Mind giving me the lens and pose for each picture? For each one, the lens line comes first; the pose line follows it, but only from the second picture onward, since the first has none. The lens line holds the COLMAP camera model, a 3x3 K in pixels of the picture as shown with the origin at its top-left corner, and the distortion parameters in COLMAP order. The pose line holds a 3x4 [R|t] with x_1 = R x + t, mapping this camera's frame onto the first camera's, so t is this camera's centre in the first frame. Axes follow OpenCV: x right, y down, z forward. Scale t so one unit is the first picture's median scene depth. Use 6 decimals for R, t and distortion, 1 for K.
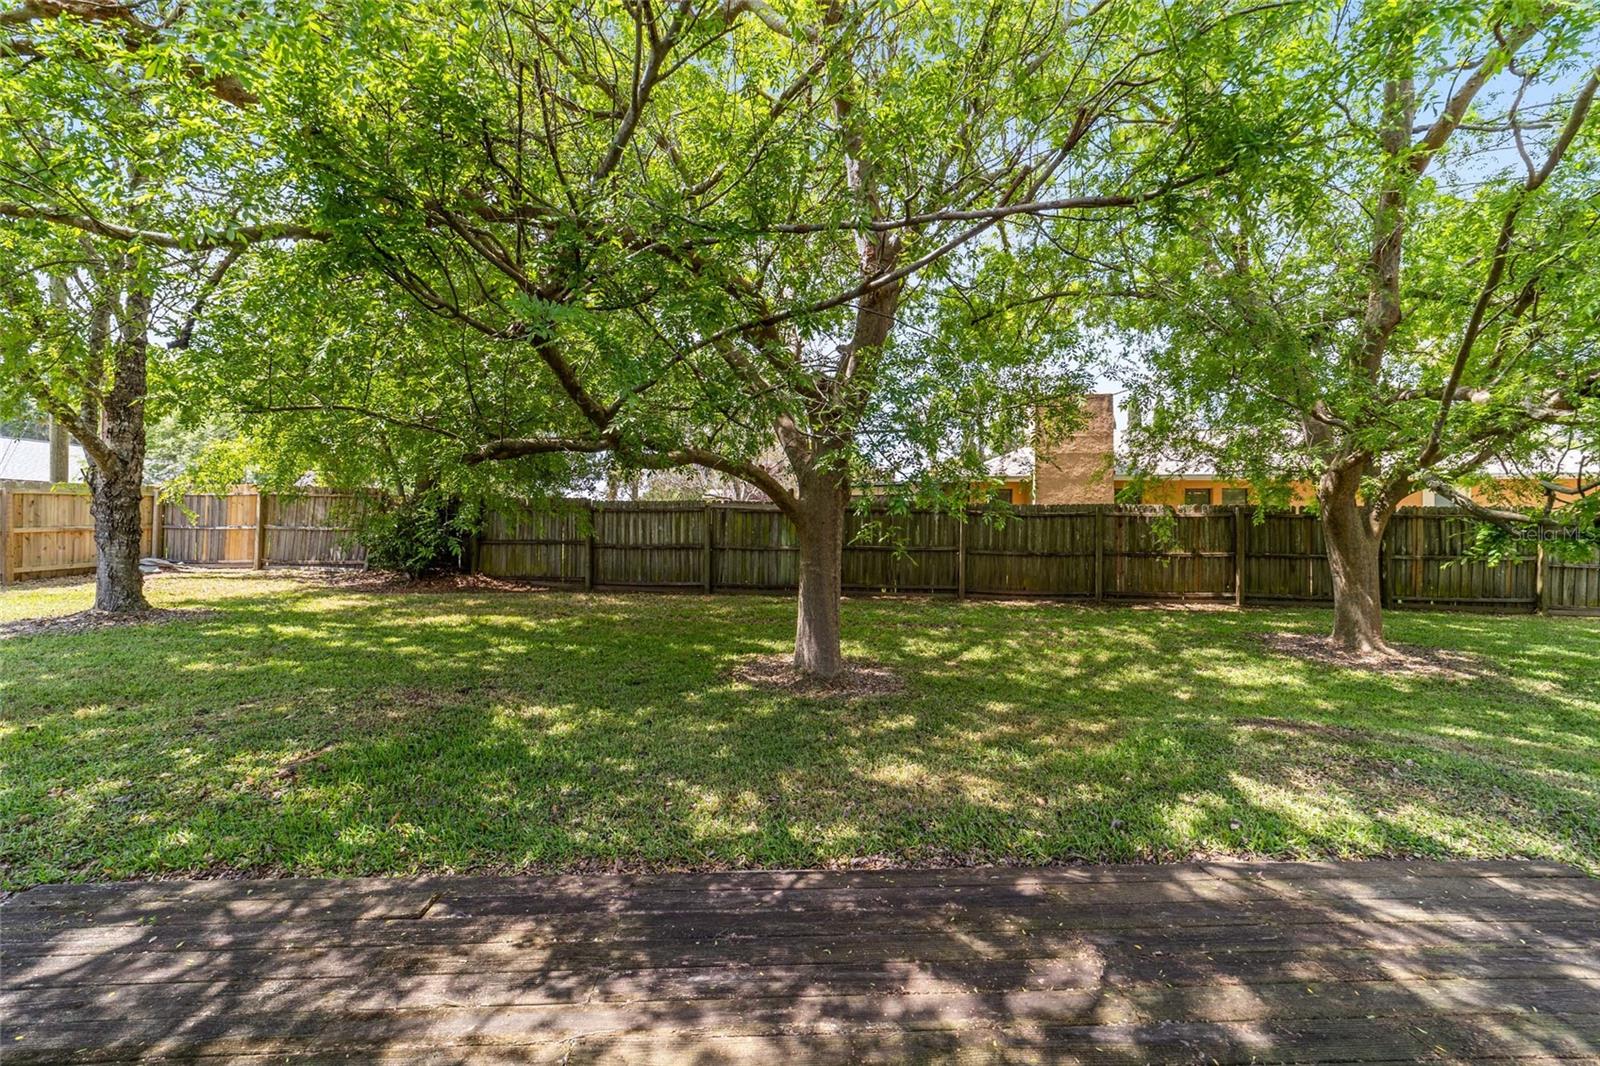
lens RADIAL K [[613.7, 0, 801.2], [0, 613.7, 527.8], [0, 0, 1]] dist [-0.001762, 0.000175]
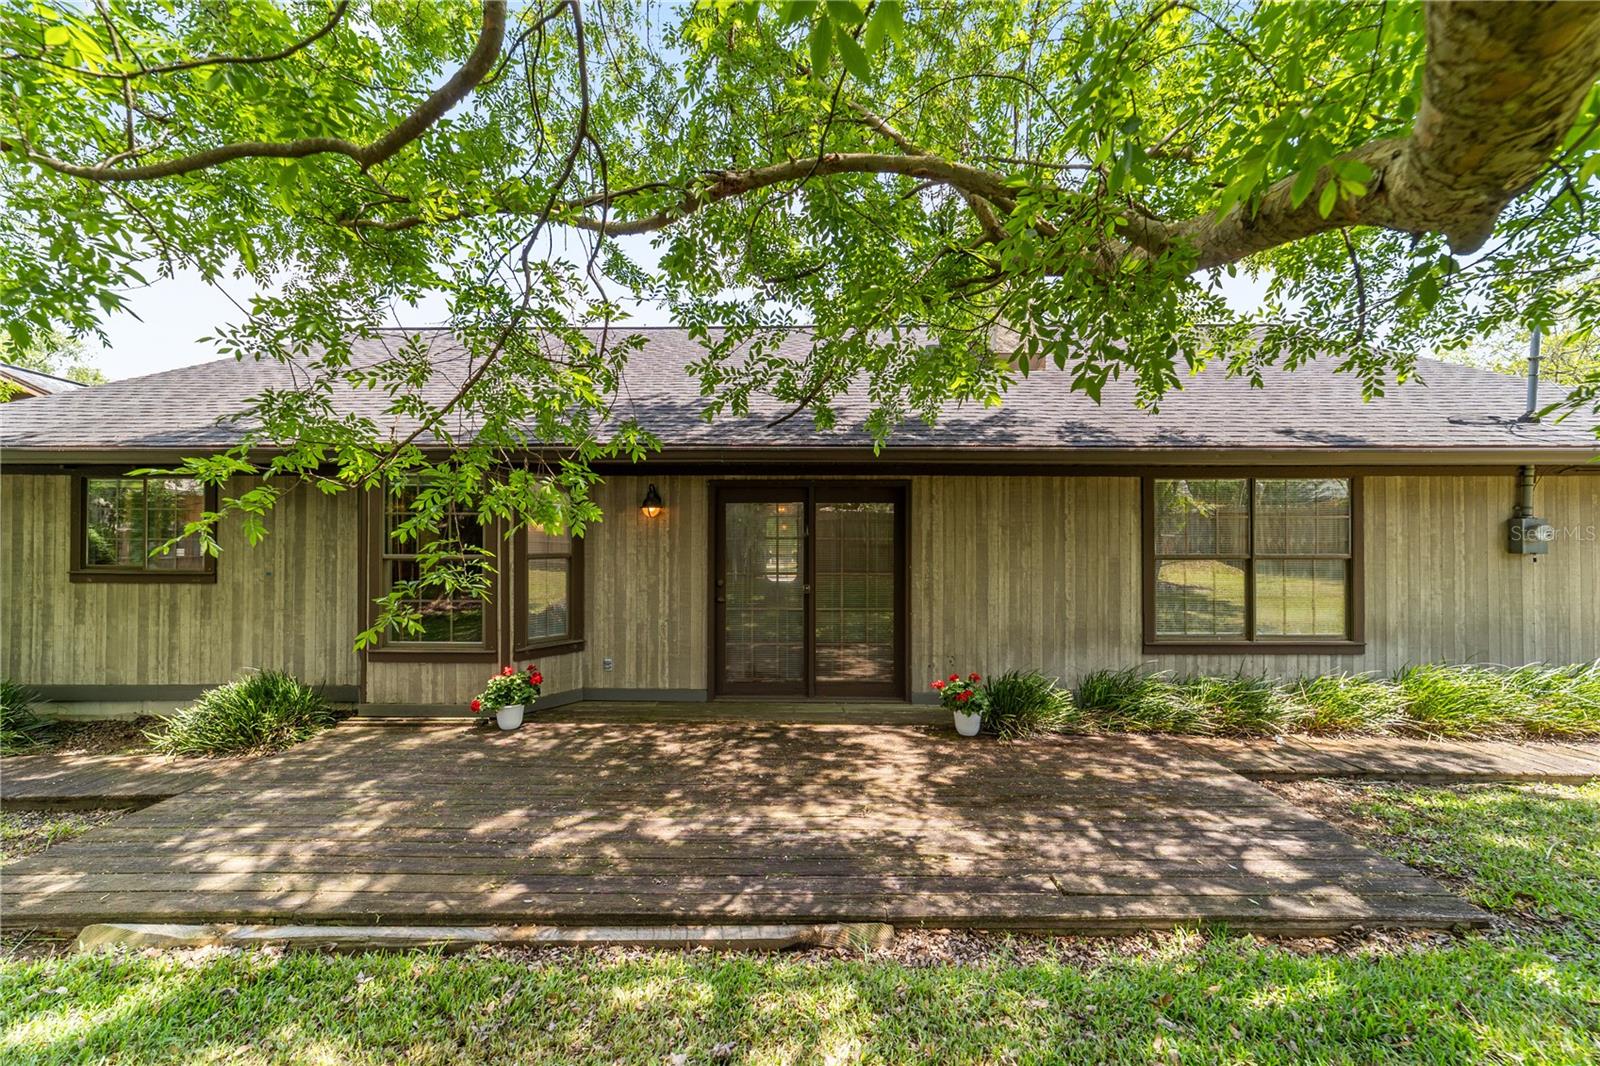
lens RADIAL K [[613.7, 0, 801.2], [0, 613.7, 527.8], [0, 0, 1]] dist [-0.001762, 0.000175]
pose [[-0.997787, -0.003100, 0.066415, -0.252306], [-0.004147, 0.999869, -0.015634, -0.028556], [-0.066358, -0.015875, -0.997670, 2.615581]]
